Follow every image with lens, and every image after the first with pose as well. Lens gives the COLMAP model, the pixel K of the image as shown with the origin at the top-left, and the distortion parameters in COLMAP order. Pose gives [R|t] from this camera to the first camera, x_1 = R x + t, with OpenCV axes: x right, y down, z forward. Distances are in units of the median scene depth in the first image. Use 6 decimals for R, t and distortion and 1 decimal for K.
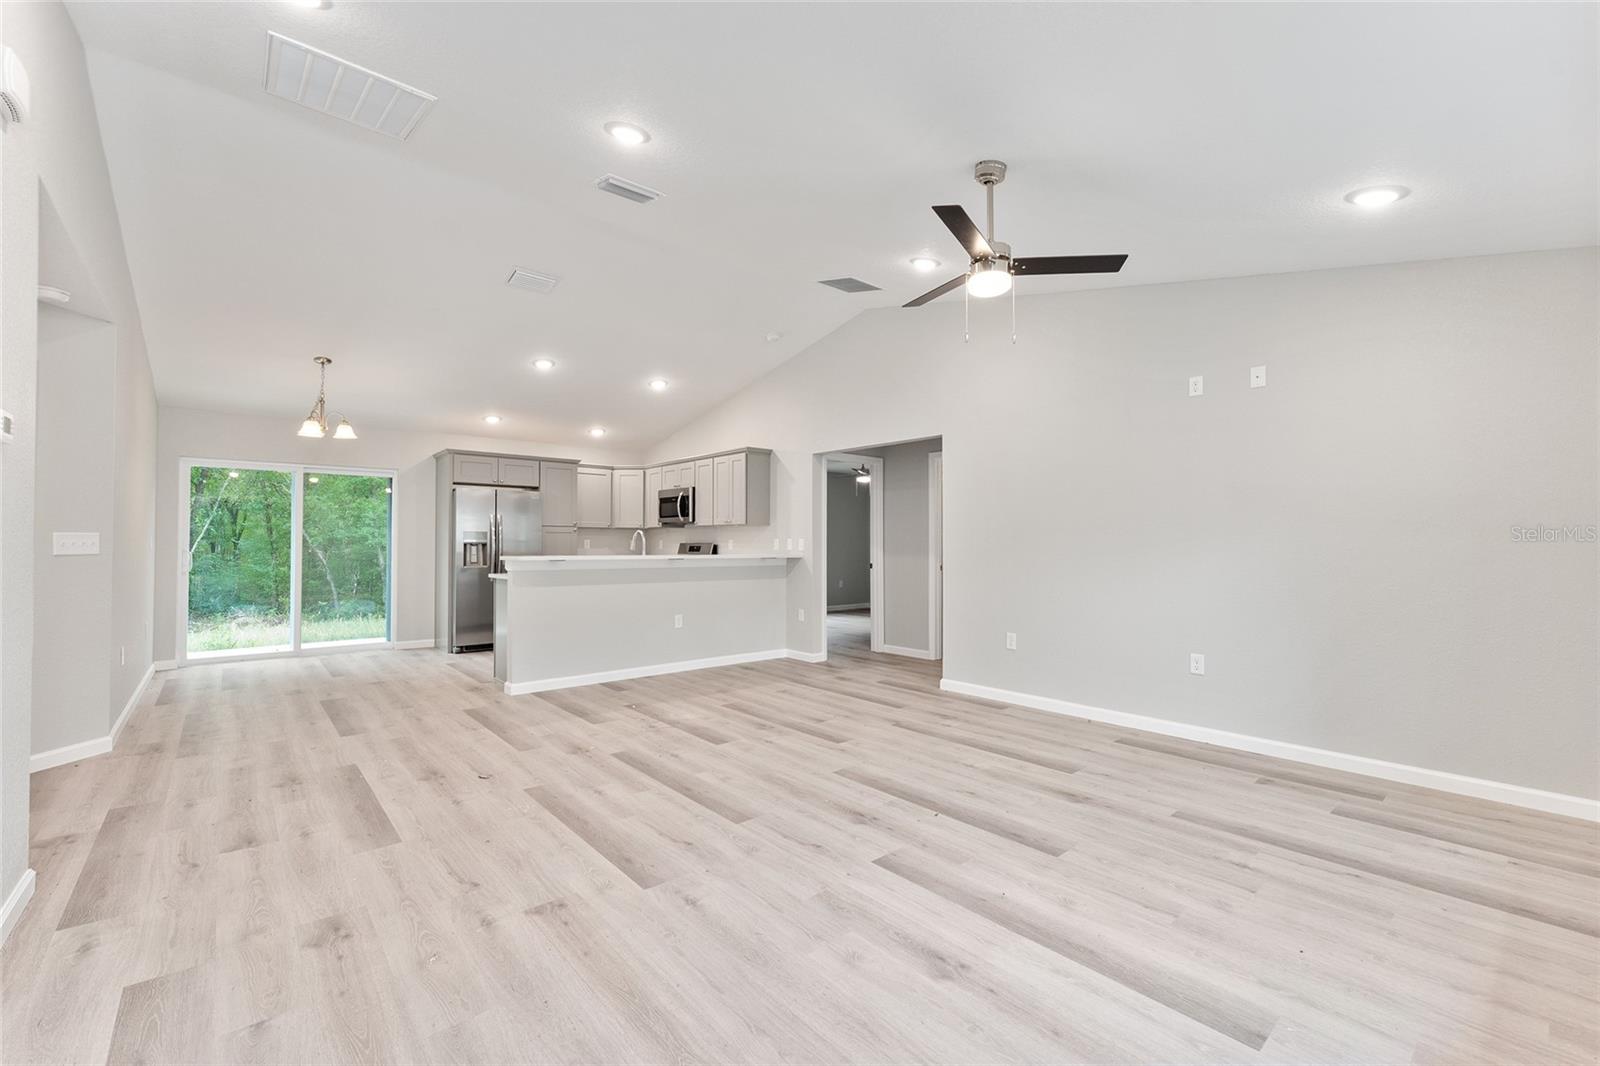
lens RADIAL K [[665.1, 0, 792.1], [0, 665.1, 533.4], [0, 0, 1]] dist [0.000578, 0.000113]
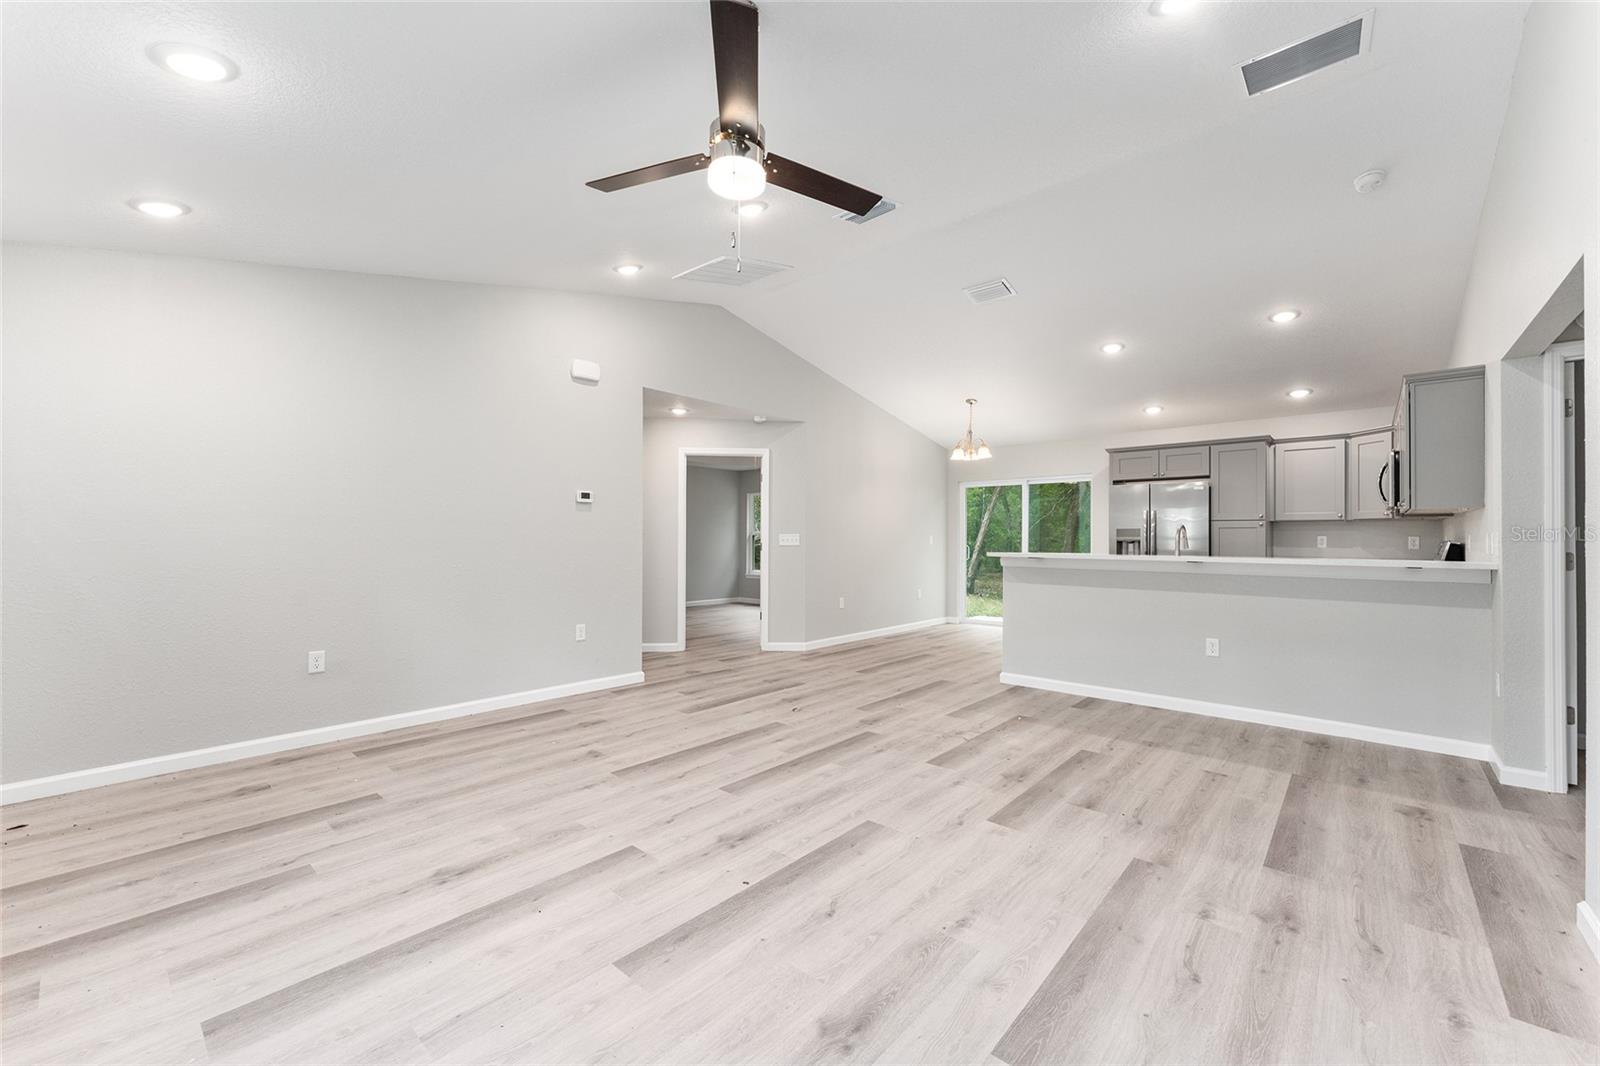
lens RADIAL K [[638.2, 0, 800.4], [0, 638.2, 535.4], [0, 0, 1]] dist [0.000700, 0.000147]
pose [[0.139397, -0.007034, -0.990212, 0.833354], [0.011847, 0.999915, -0.005435, 0.013438], [0.990166, -0.010974, 0.139469, 0.819203]]
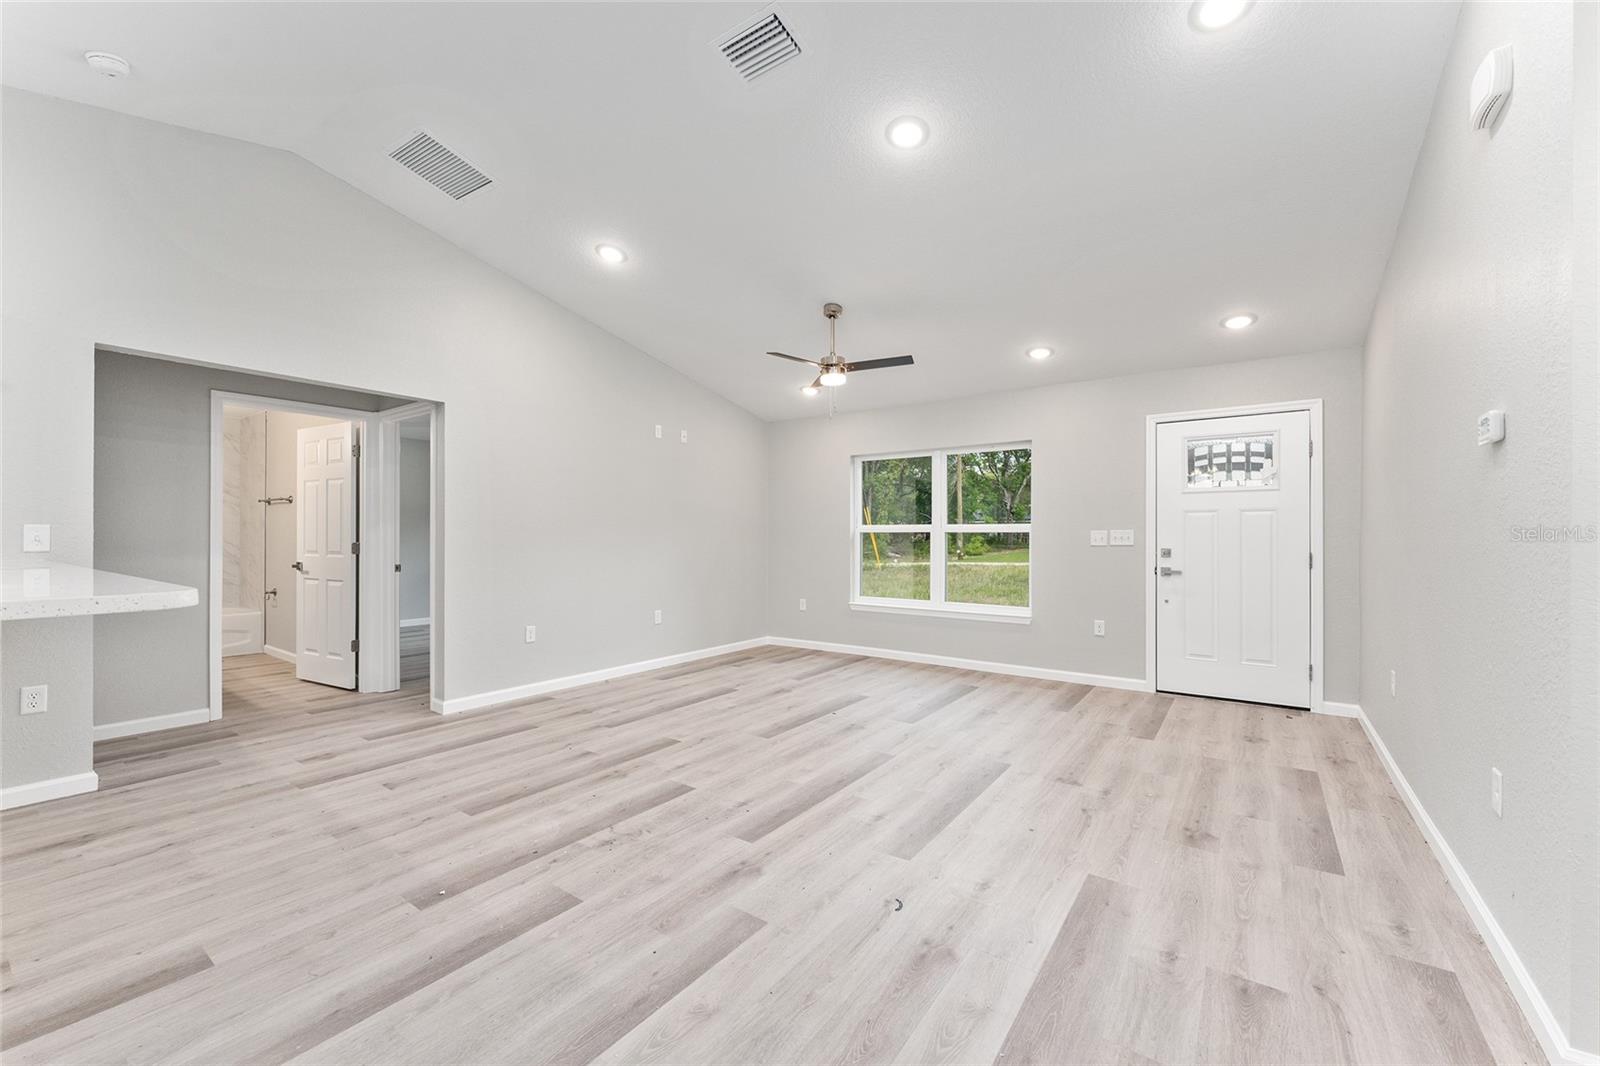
lens RADIAL K [[638.2, 0, 800.4], [0, 638.2, 535.4], [0, 0, 1]] dist [0.000700, 0.000147]
pose [[-0.243093, 0.000268, 0.970003, -1.022136], [-0.019027, 0.999806, -0.005045, 0.016067], [-0.969816, -0.019683, -0.243041, 1.229095]]
